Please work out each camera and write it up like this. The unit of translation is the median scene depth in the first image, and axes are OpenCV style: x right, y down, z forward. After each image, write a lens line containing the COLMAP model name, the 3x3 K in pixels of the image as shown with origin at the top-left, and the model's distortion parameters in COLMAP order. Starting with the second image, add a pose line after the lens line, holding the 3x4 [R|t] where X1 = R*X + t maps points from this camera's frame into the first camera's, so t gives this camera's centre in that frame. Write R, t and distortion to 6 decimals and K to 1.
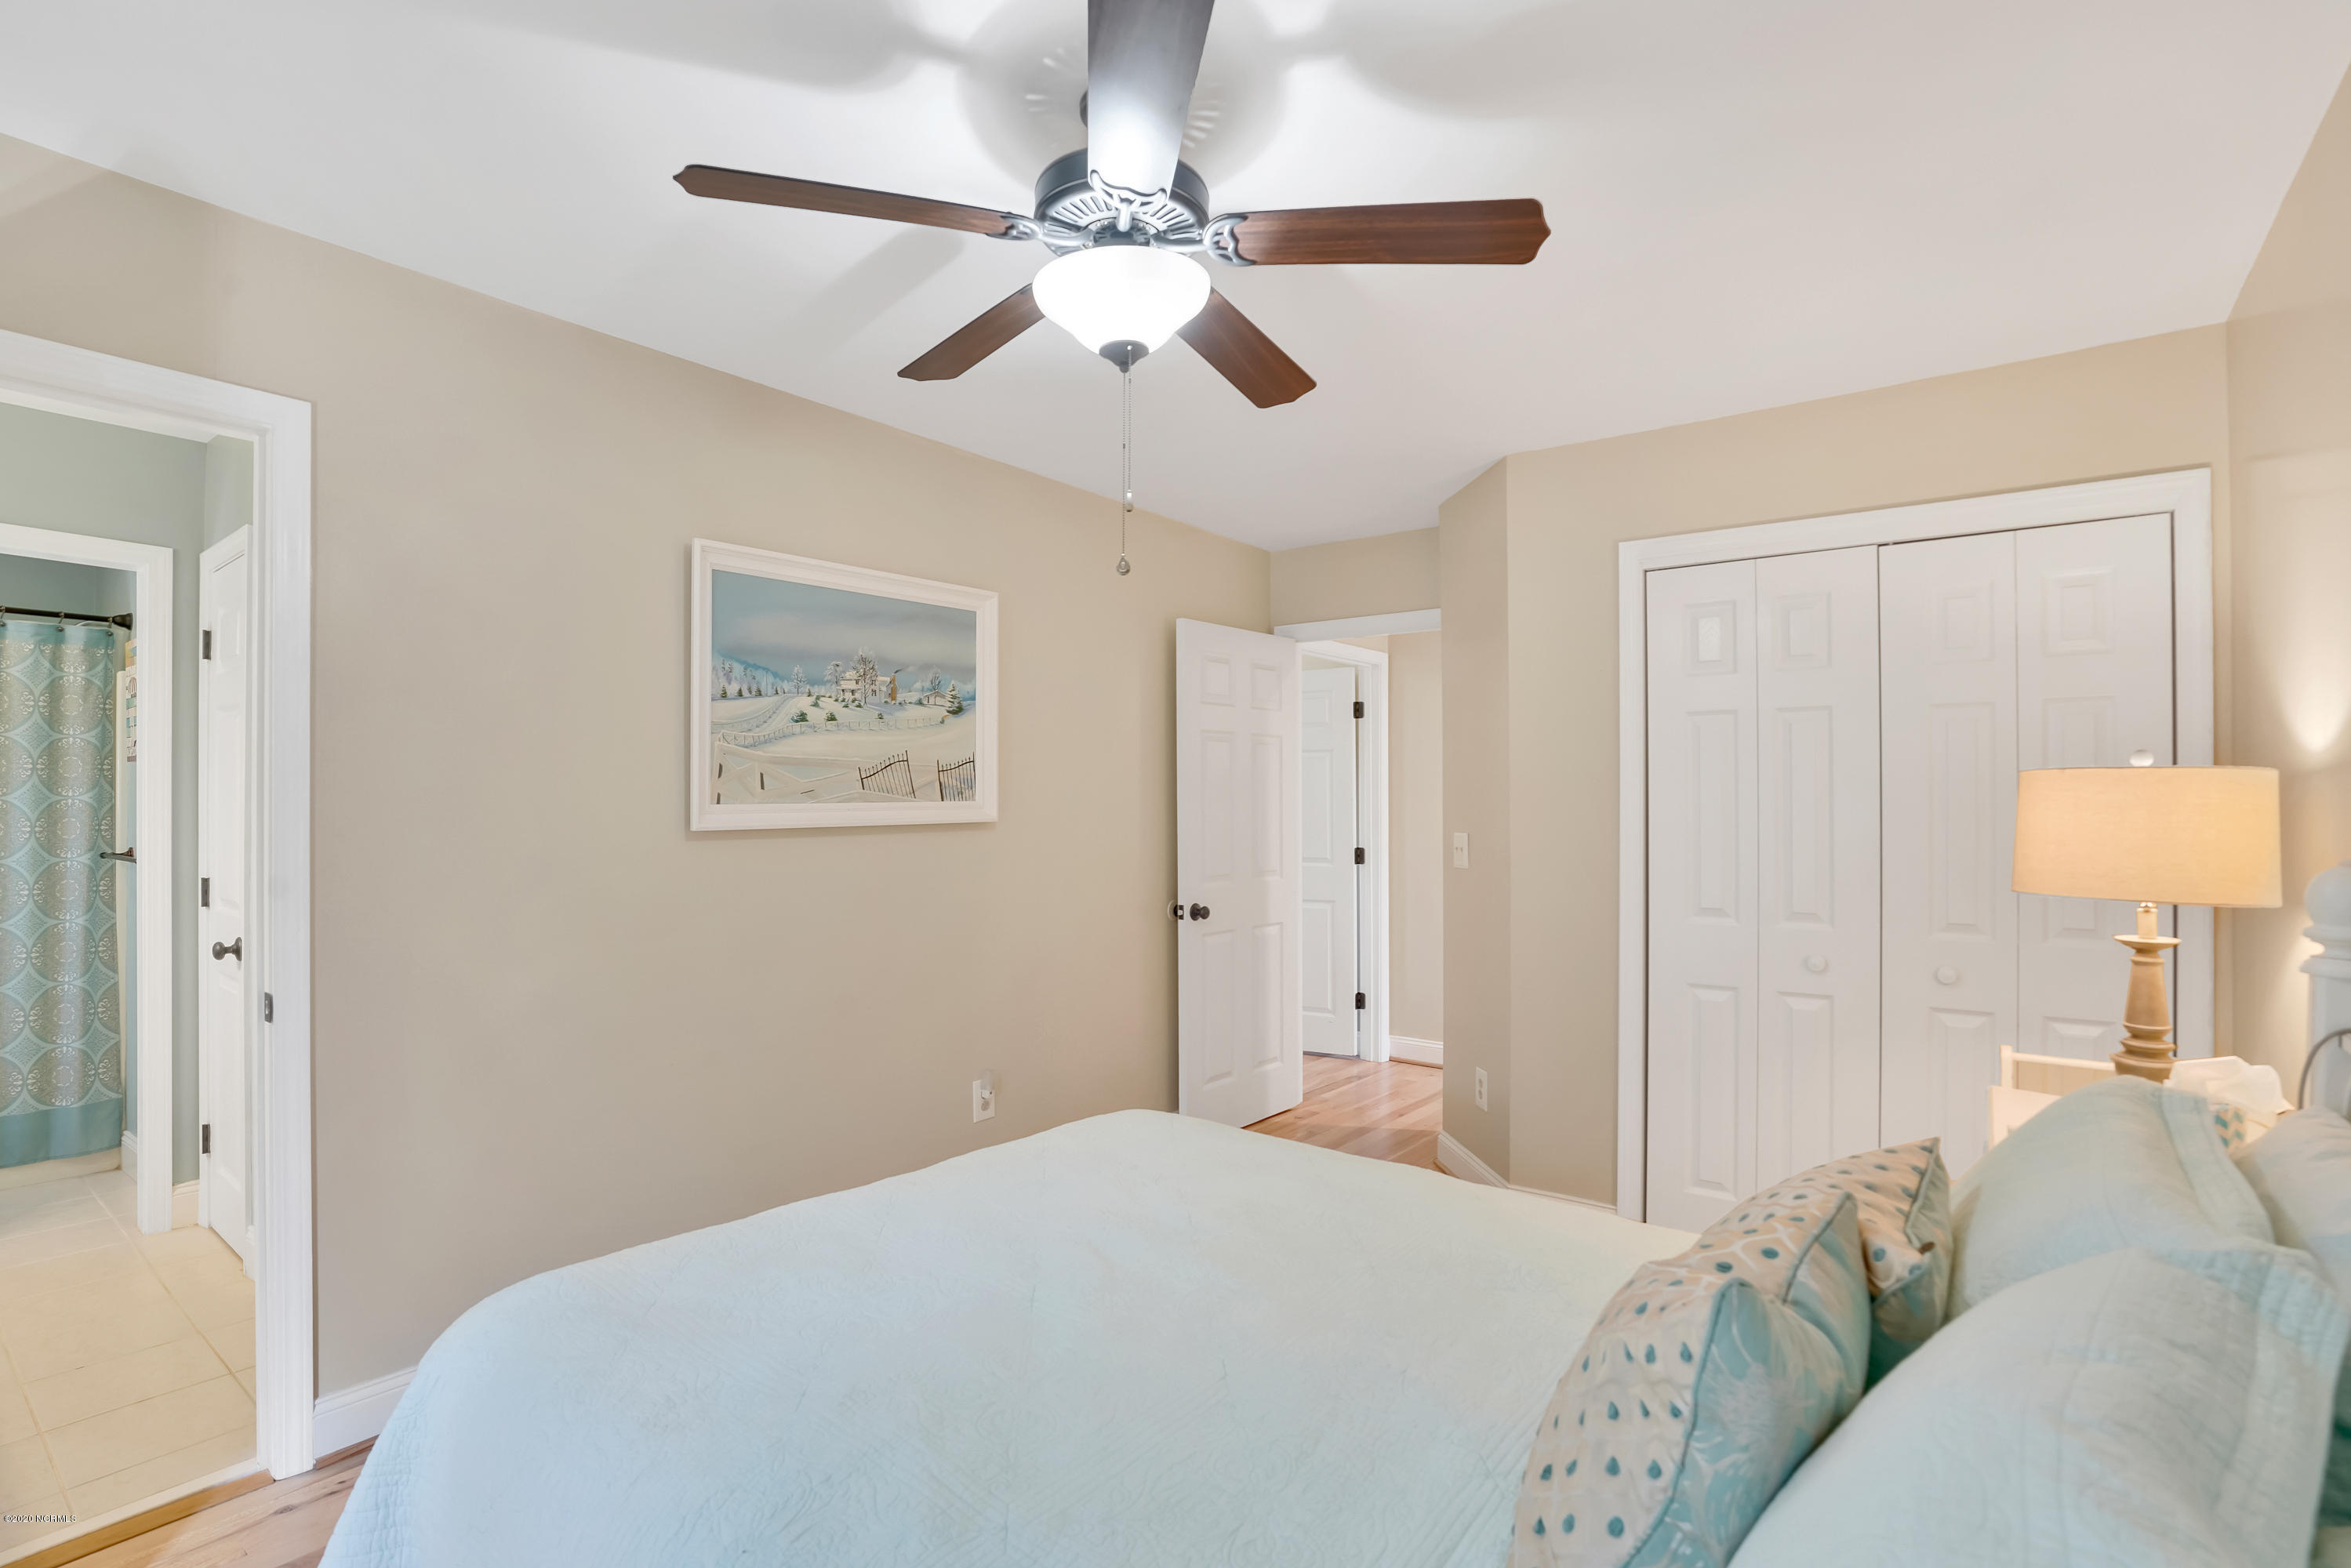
lens RADIAL K [[1090.0, 0, 1187.3], [0, 1090.0, 786.1], [0, 0, 1]] dist [-0.019256, 0.005869]
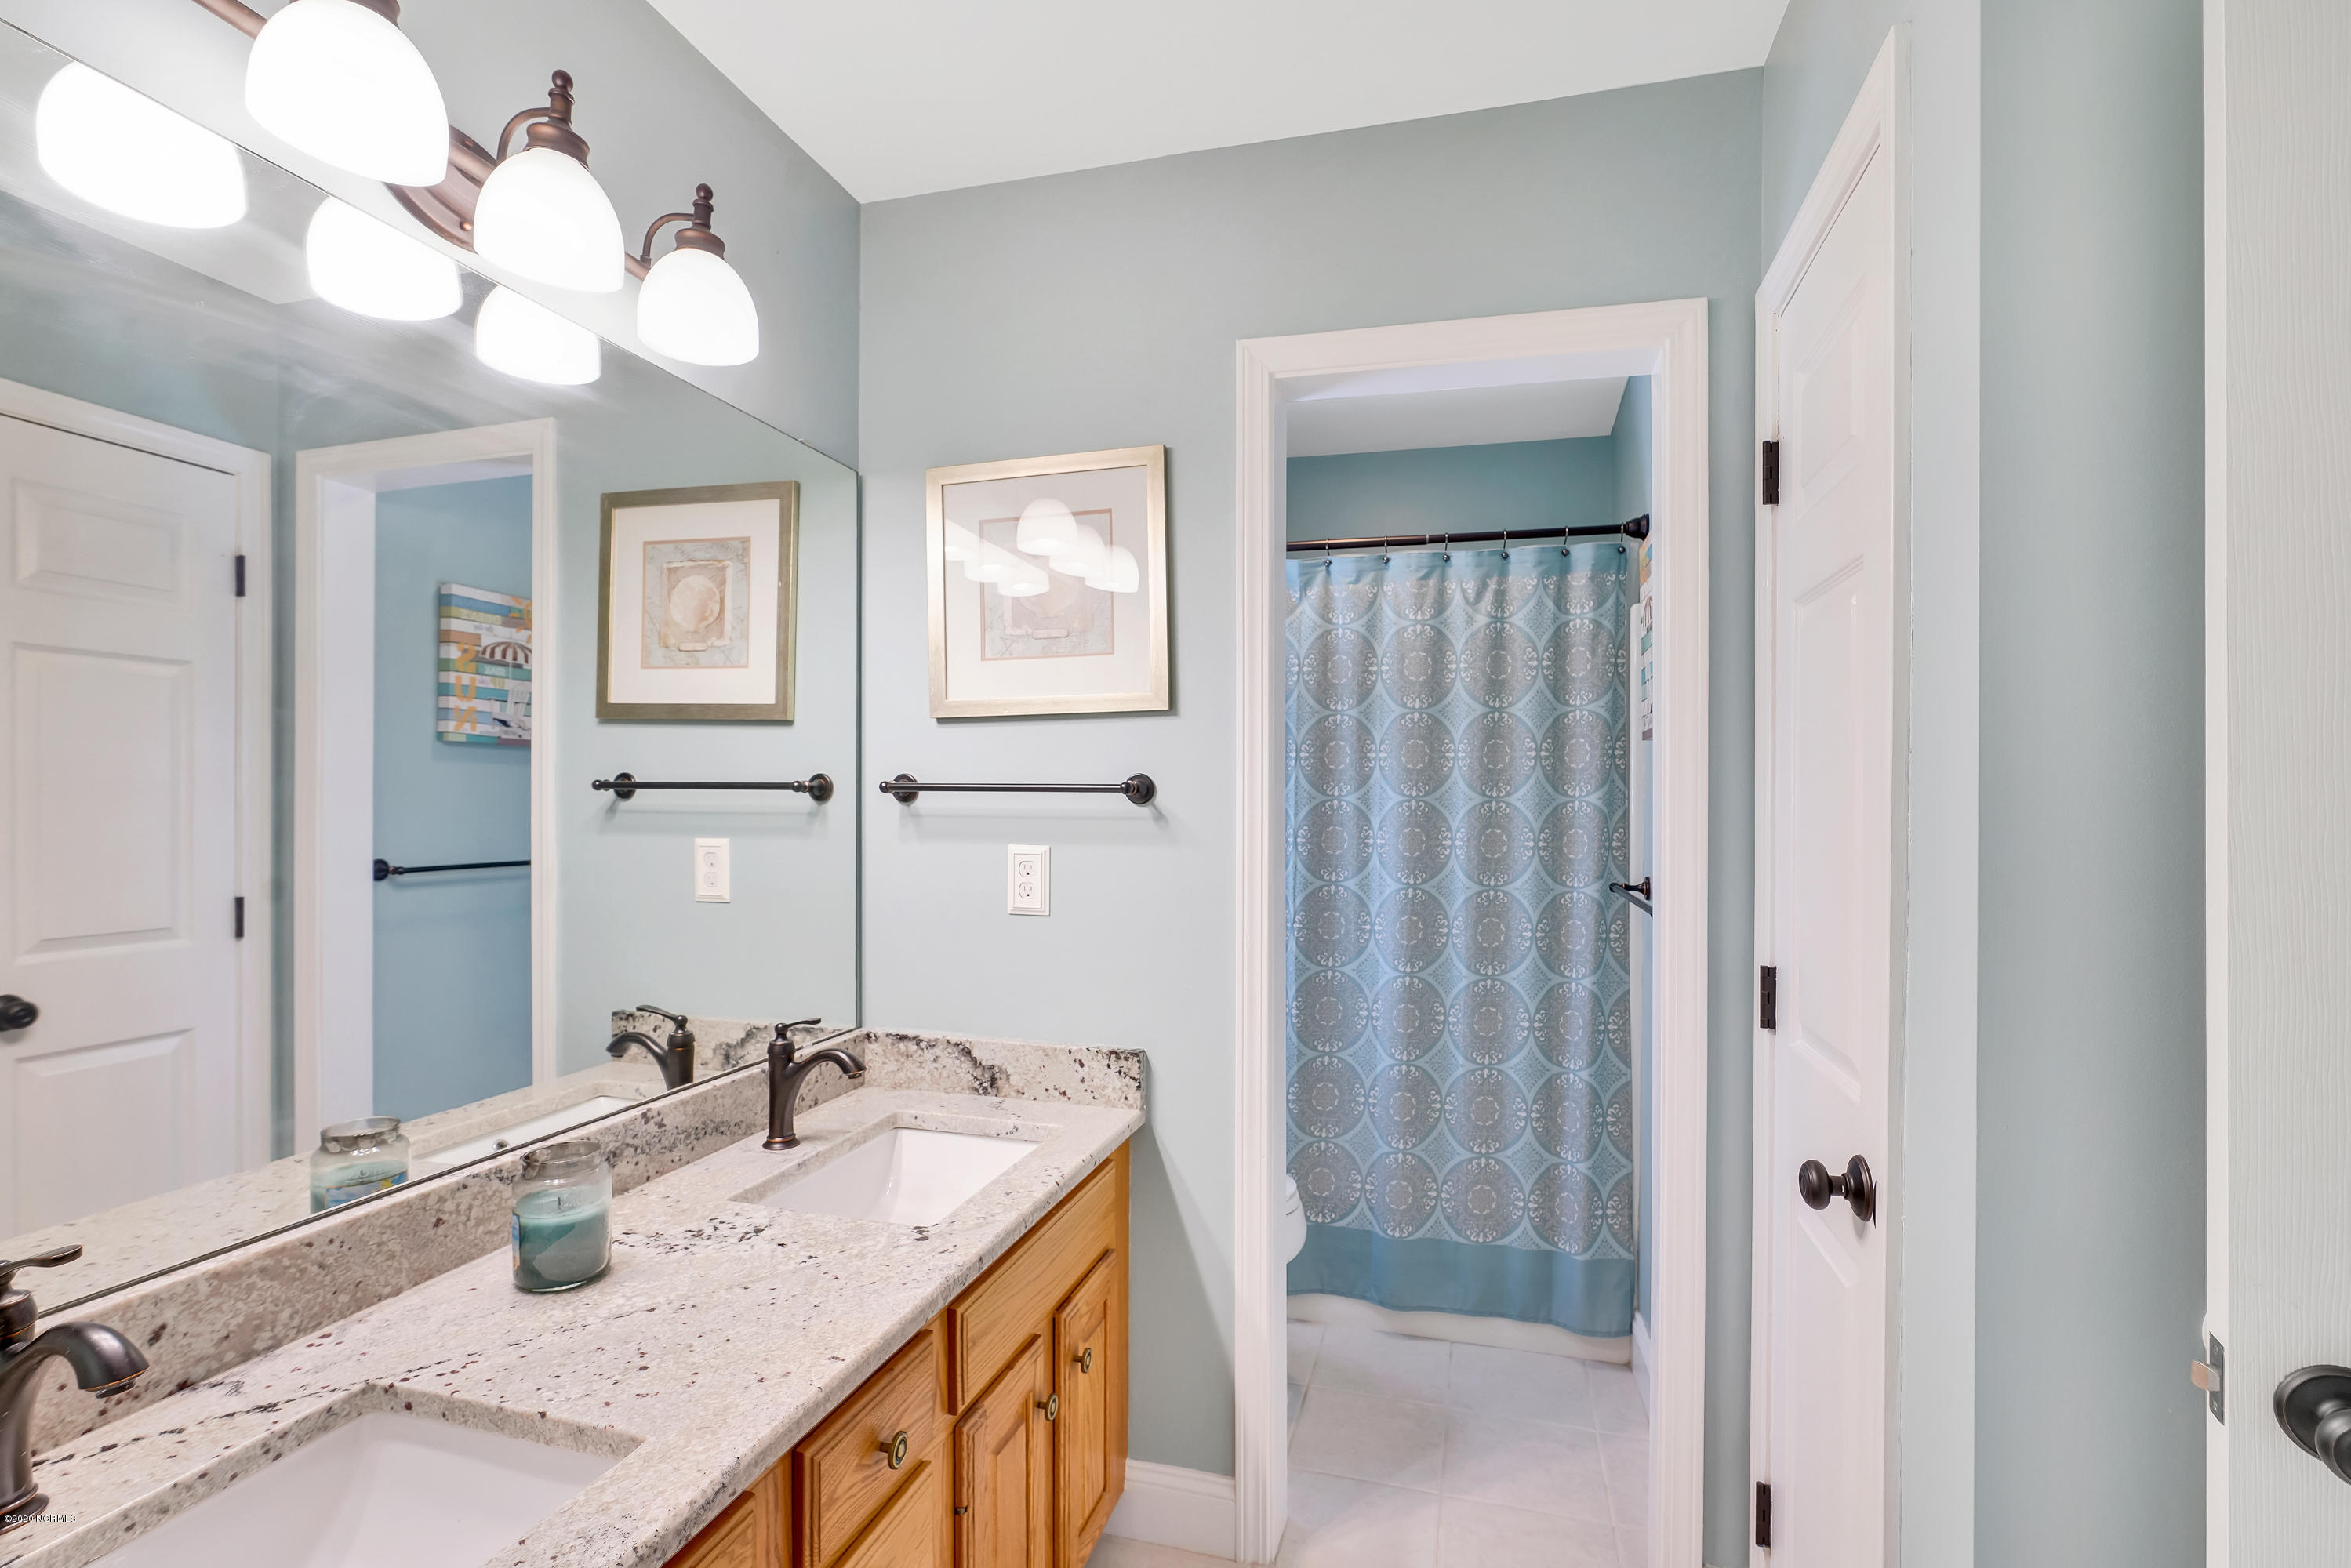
lens RADIAL K [[1090.0, 0, 1154.5], [0, 1090.0, 816.5], [0, 0, 1]] dist [-0.019256, 0.005869]
pose [[0.354396, 0.013439, -0.934999, -0.494479], [0.006995, 0.999831, 0.017023, 0.008415], [0.935069, -0.012574, 0.354242, 0.509850]]
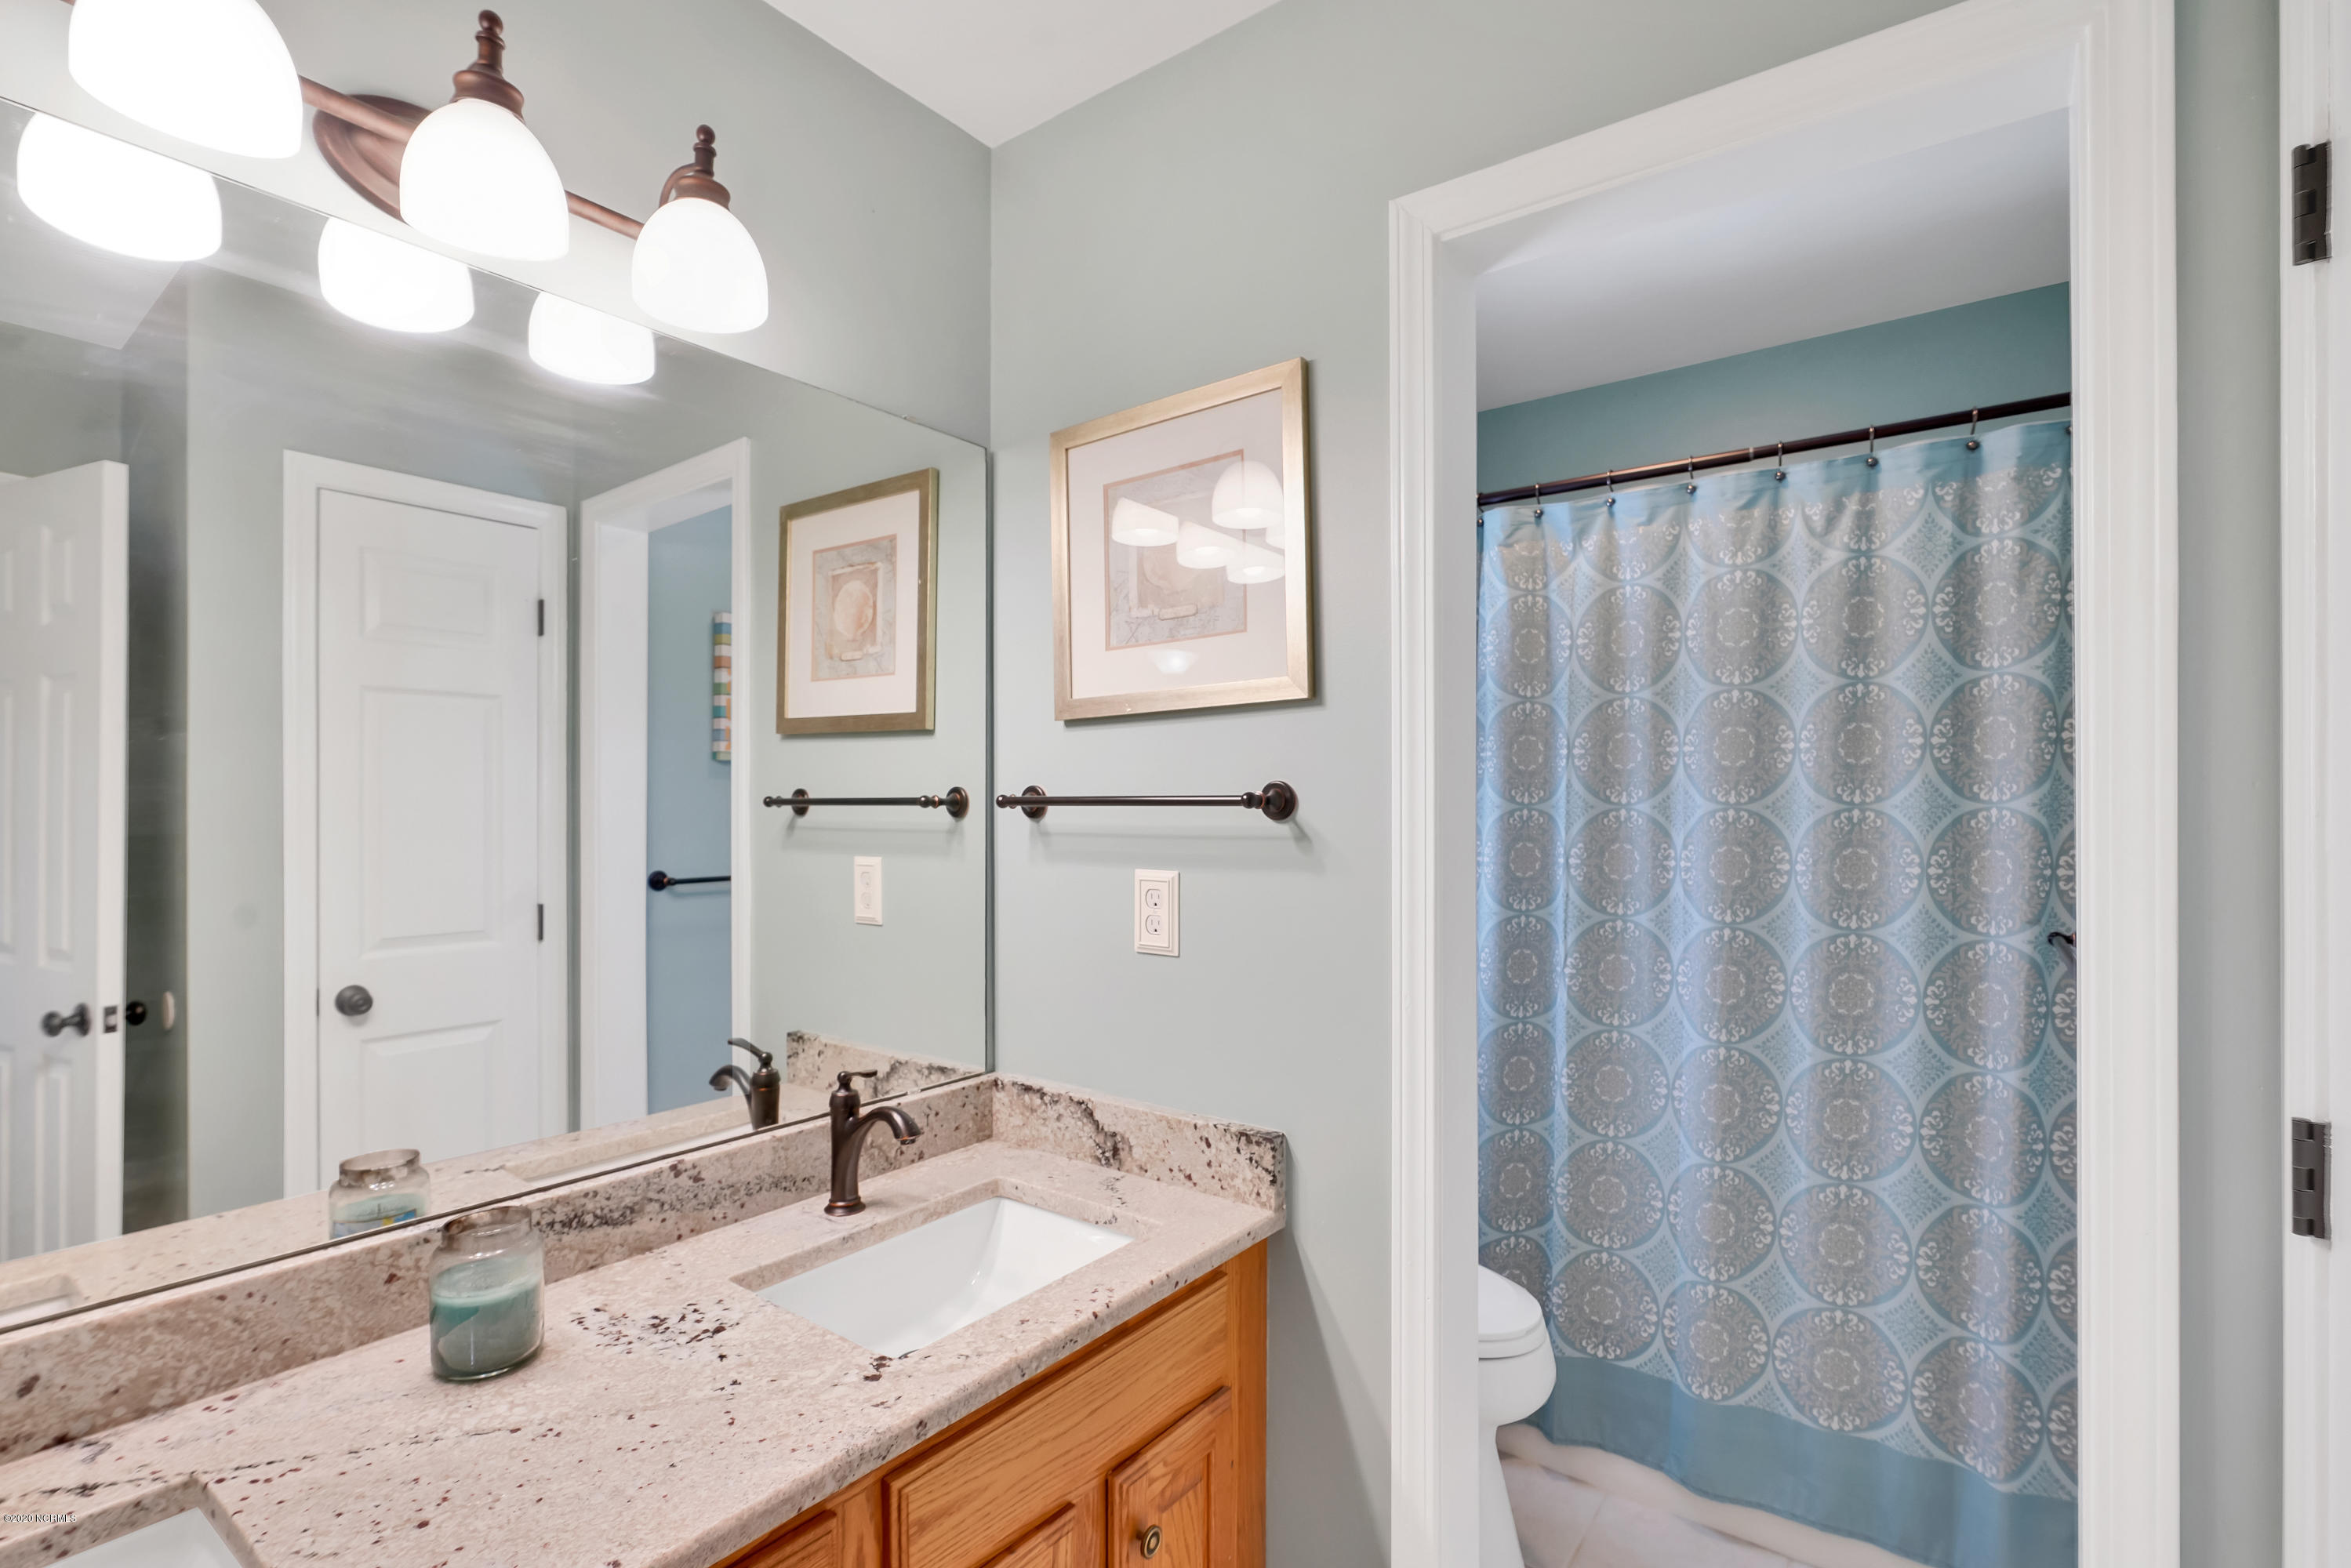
lens RADIAL K [[1090.0, 0, 1121.1], [0, 1090.0, 819.8], [0, 0, 1]] dist [-0.019256, 0.005869]
pose [[-0.012105, 0.010518, -0.999871, -0.574324], [0.016717, 0.999807, 0.010315, 0.006041], [0.999787, -0.016590, -0.012278, 0.633518]]
